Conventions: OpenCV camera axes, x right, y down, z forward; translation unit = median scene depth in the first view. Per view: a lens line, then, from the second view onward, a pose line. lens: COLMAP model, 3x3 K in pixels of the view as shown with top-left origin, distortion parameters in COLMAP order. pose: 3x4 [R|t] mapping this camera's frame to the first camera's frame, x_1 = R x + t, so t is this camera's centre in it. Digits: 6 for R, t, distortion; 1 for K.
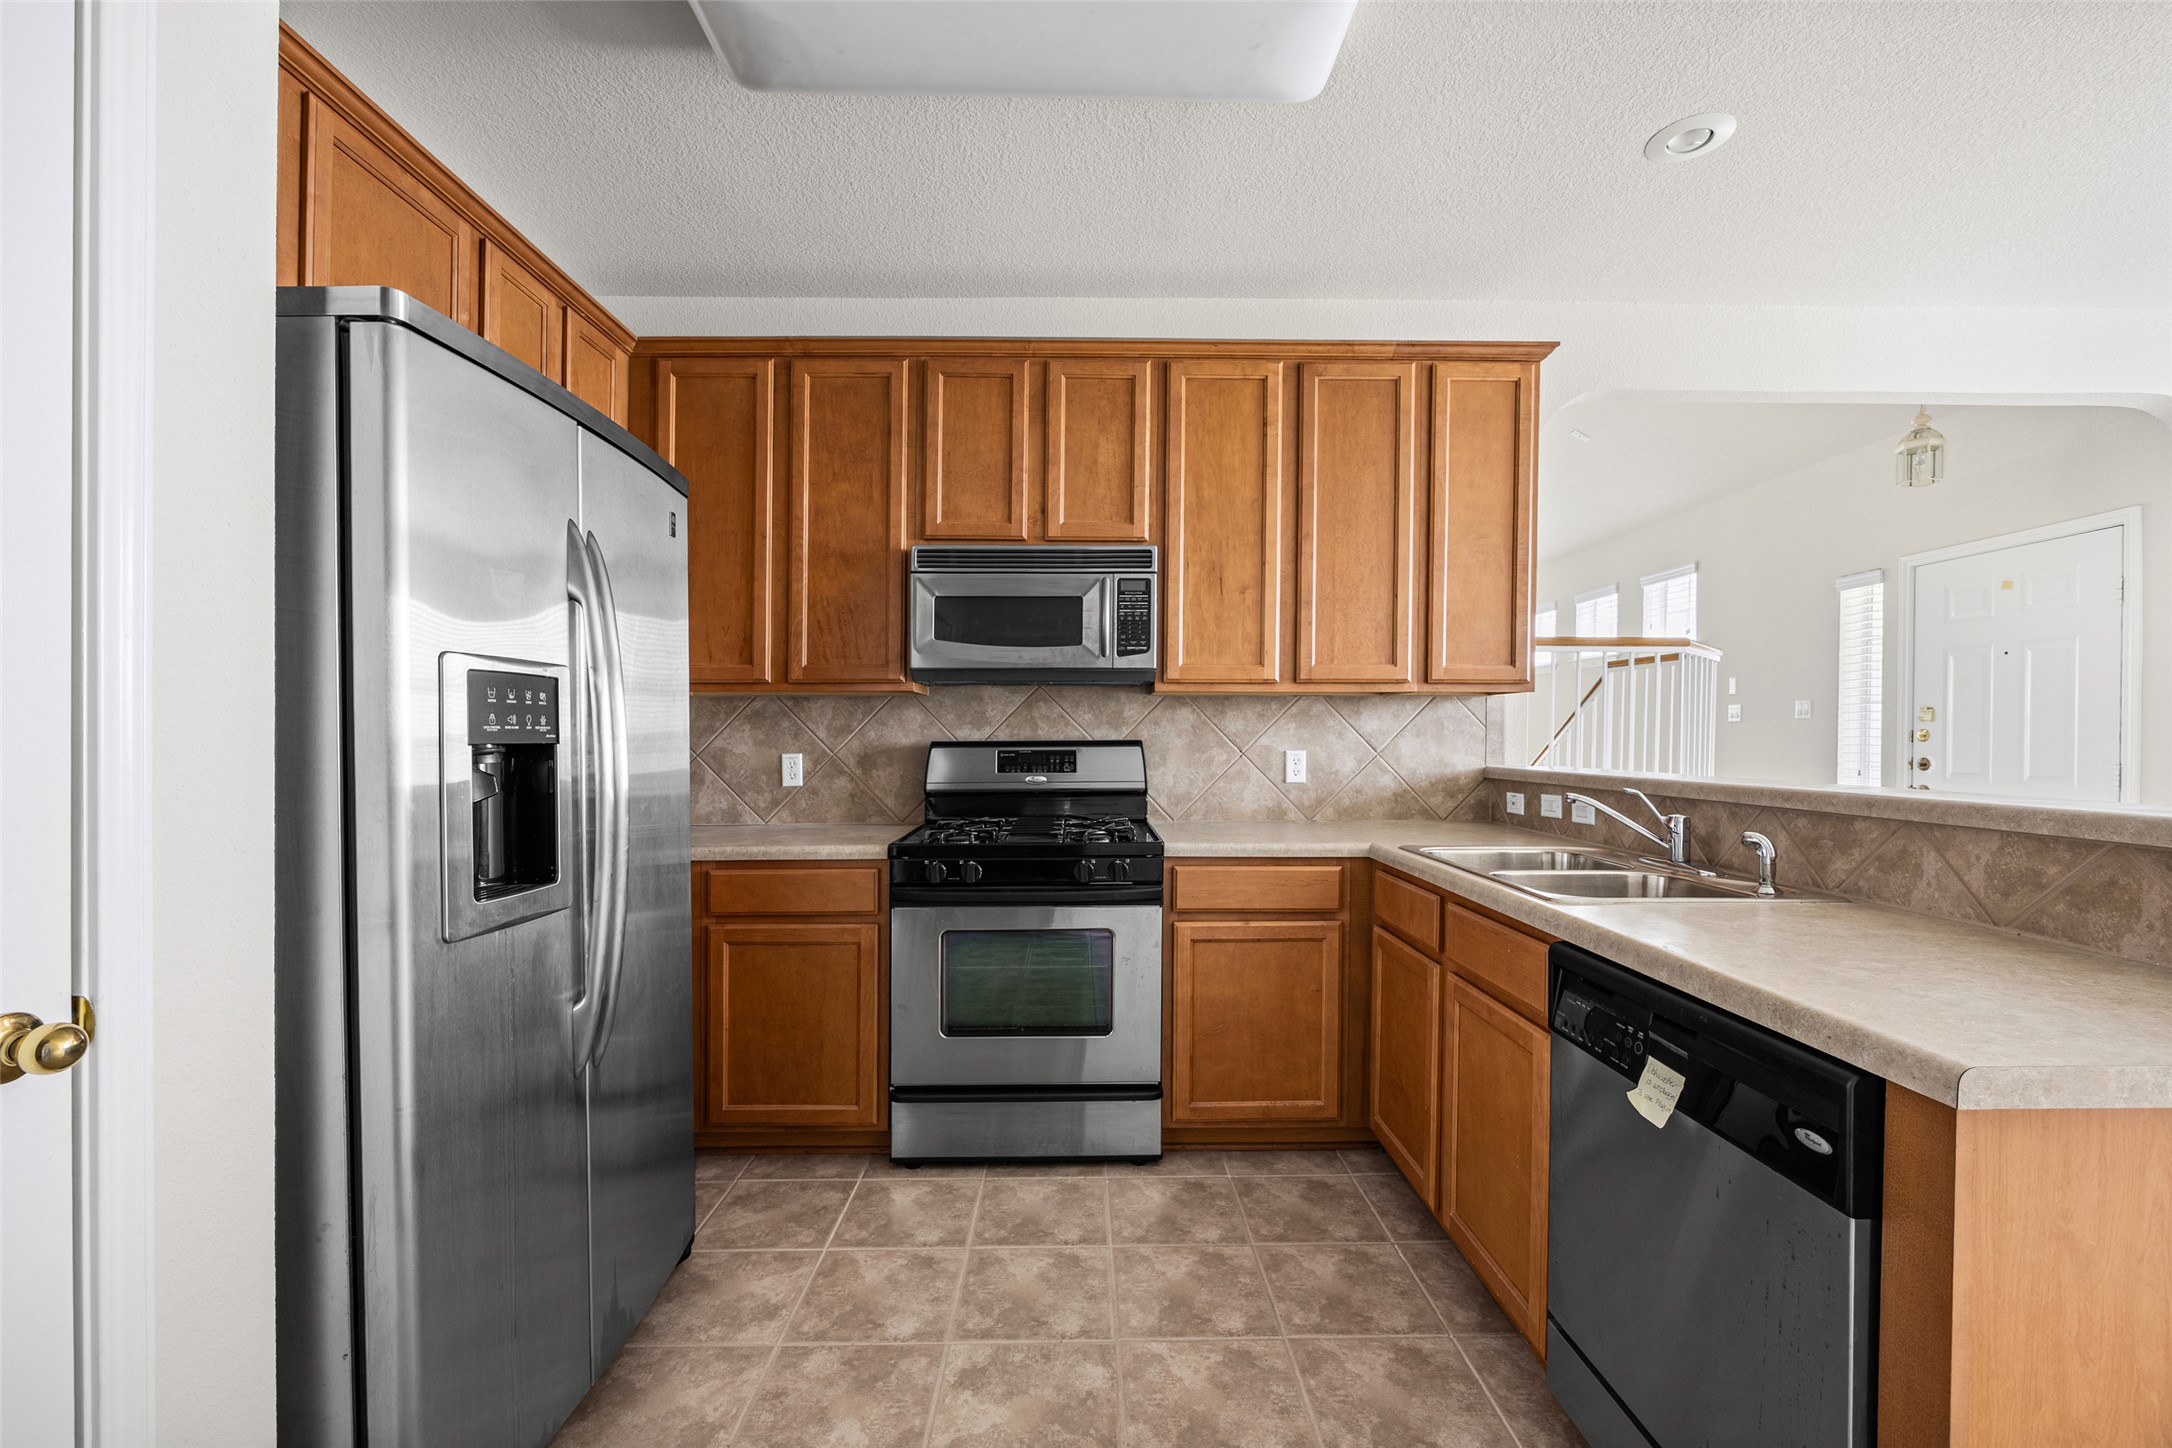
lens RADIAL K [[886.0, 0, 1106.2], [0, 886.0, 677.4], [0, 0, 1]] dist [-0.011974, 0.000154]
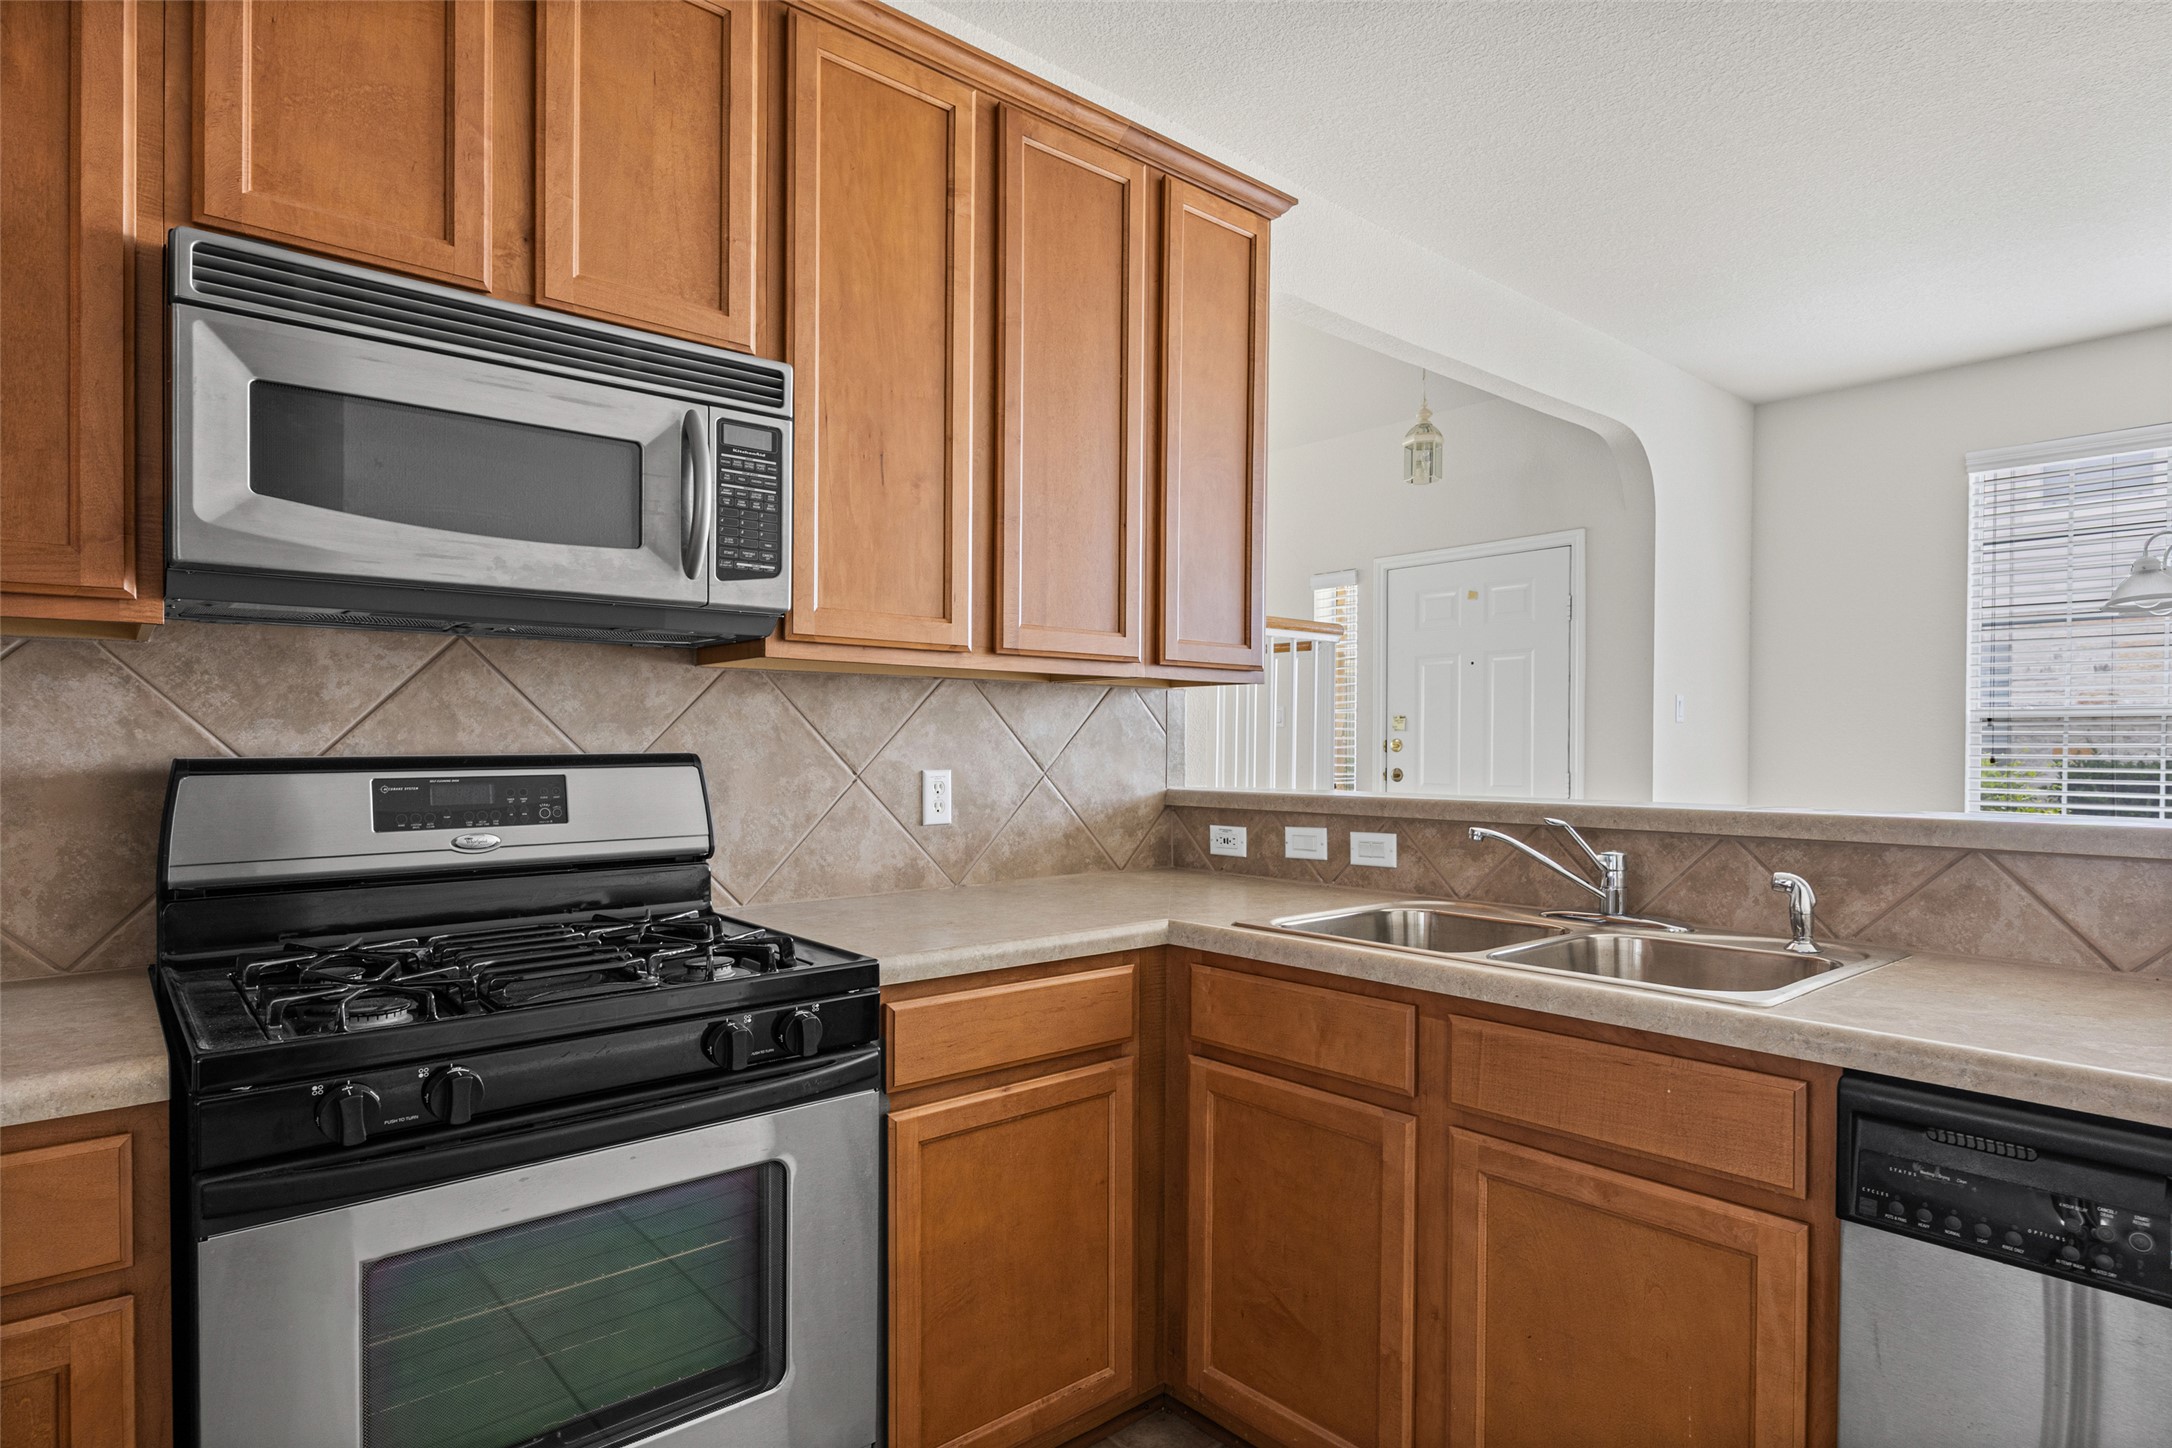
lens RADIAL K [[1162.0, 0, 1095.8], [0, 1162.0, 718.6], [0, 0, 1]] dist [-0.007913, 0.000651]
pose [[0.773481, 0.014189, 0.633660, -0.218348], [-0.041981, 0.998701, 0.028881, 0.023708], [-0.632427, -0.048941, 0.773072, 0.367653]]
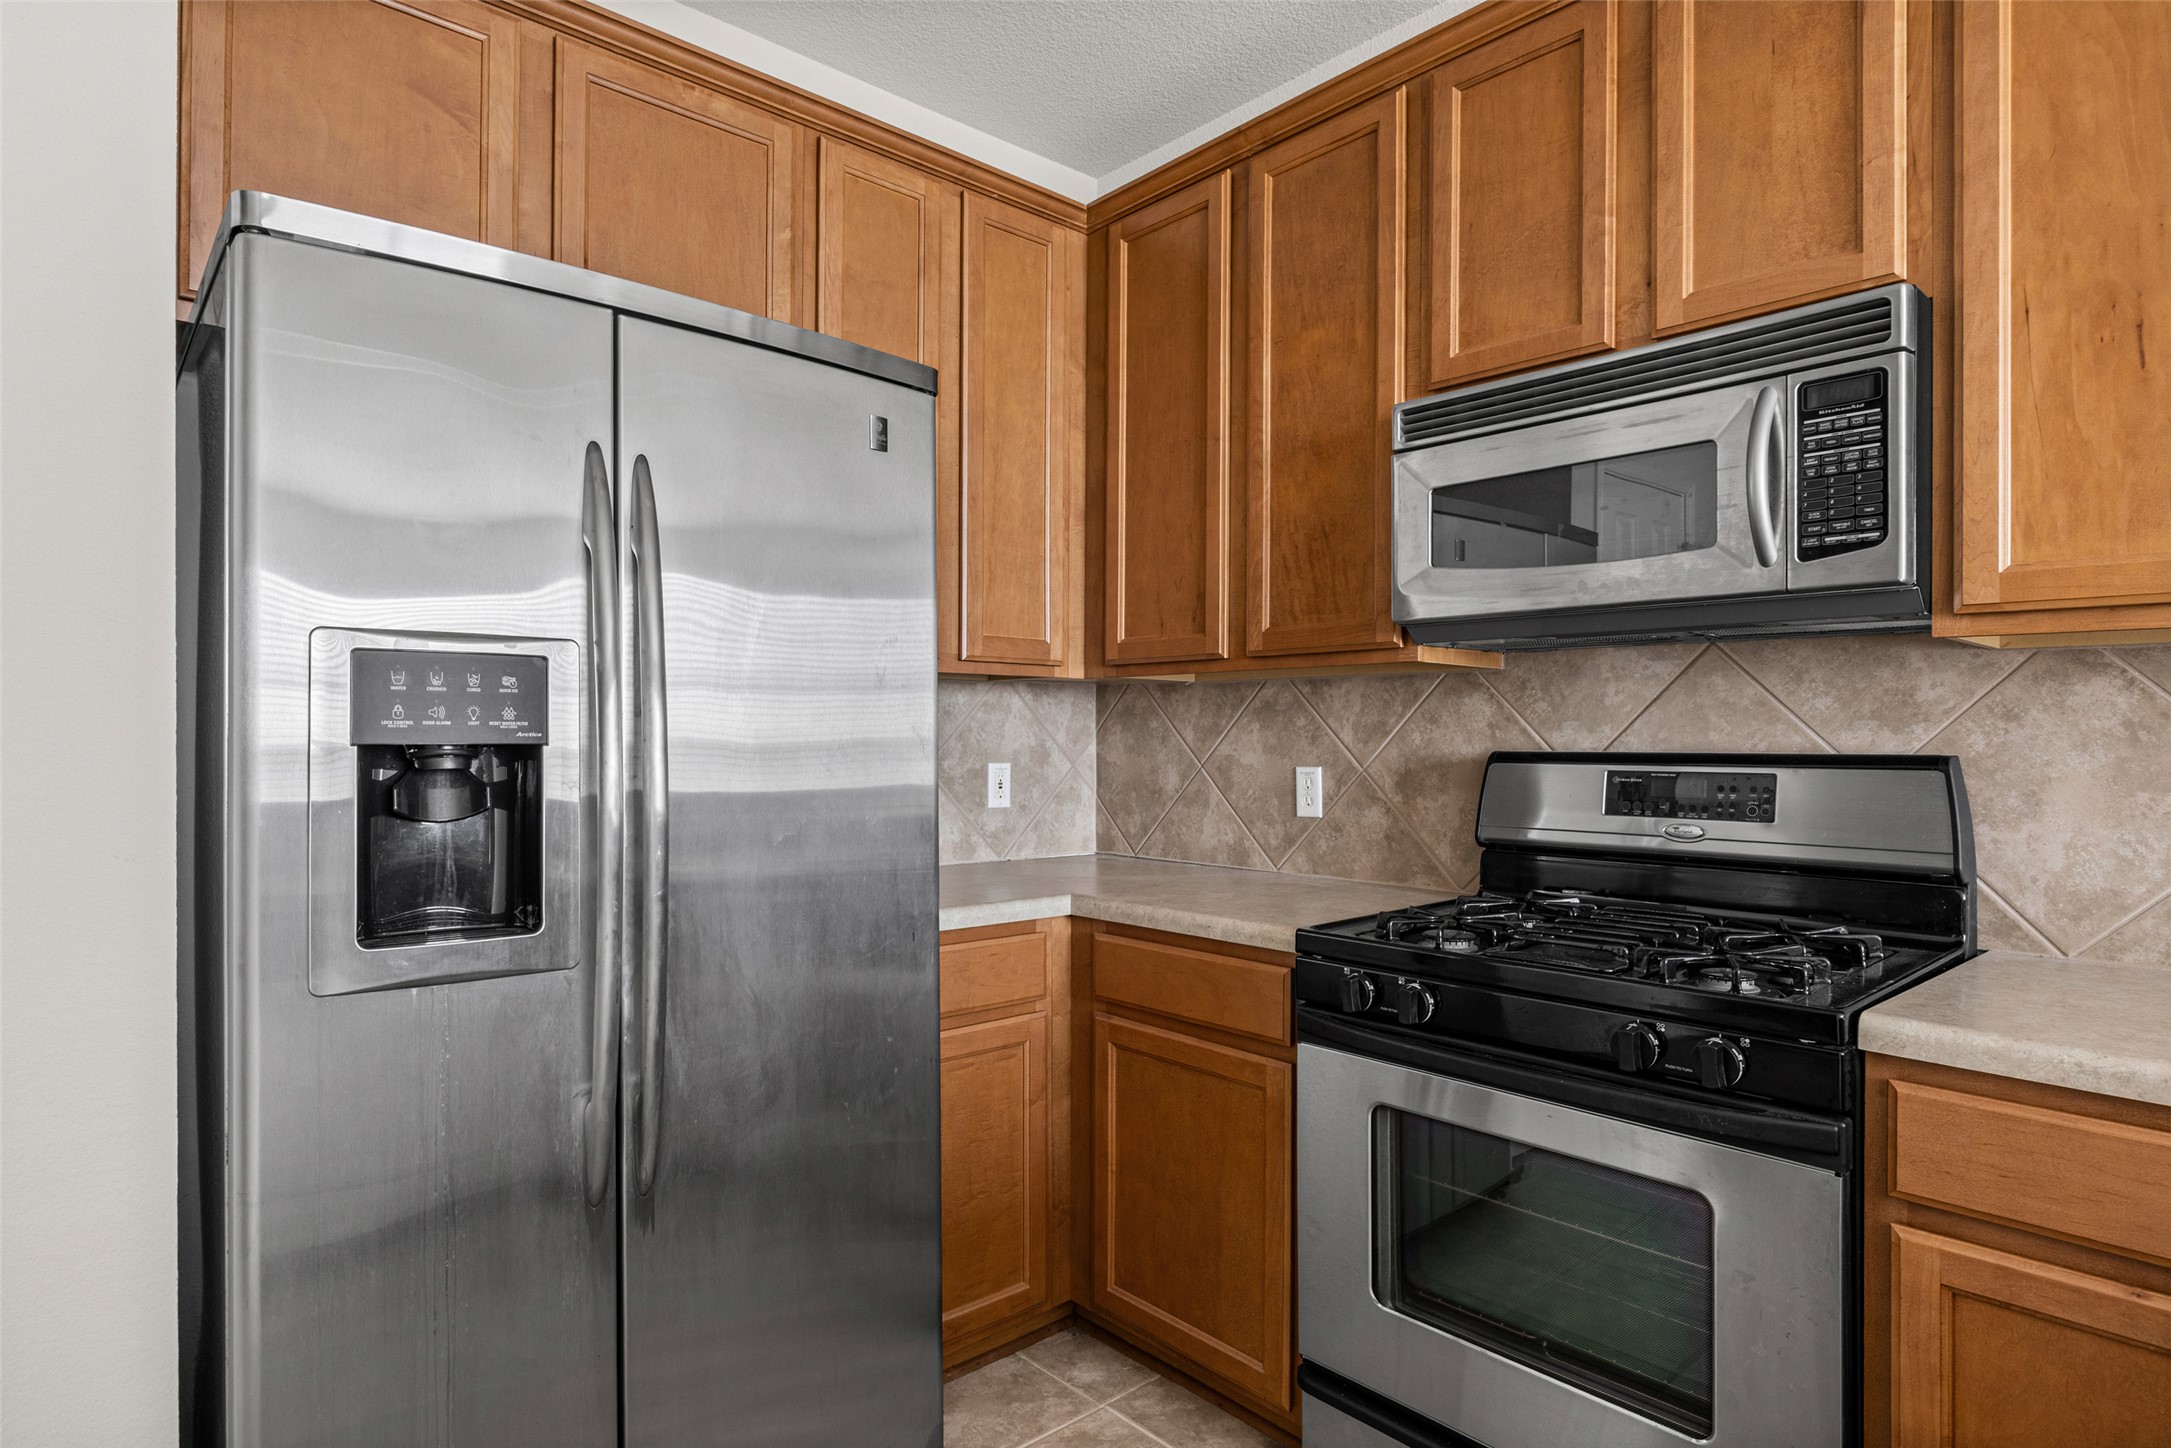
lens RADIAL K [[1161.4, 0, 1106.4], [0, 1161.4, 679.4], [0, 0, 1]] dist [-0.007913, 0.000651]
pose [[0.654664, -0.031530, -0.755263, 0.209585], [0.041207, 0.999133, -0.005992, 0.022496], [0.754796, -0.027199, 0.655395, 0.356571]]
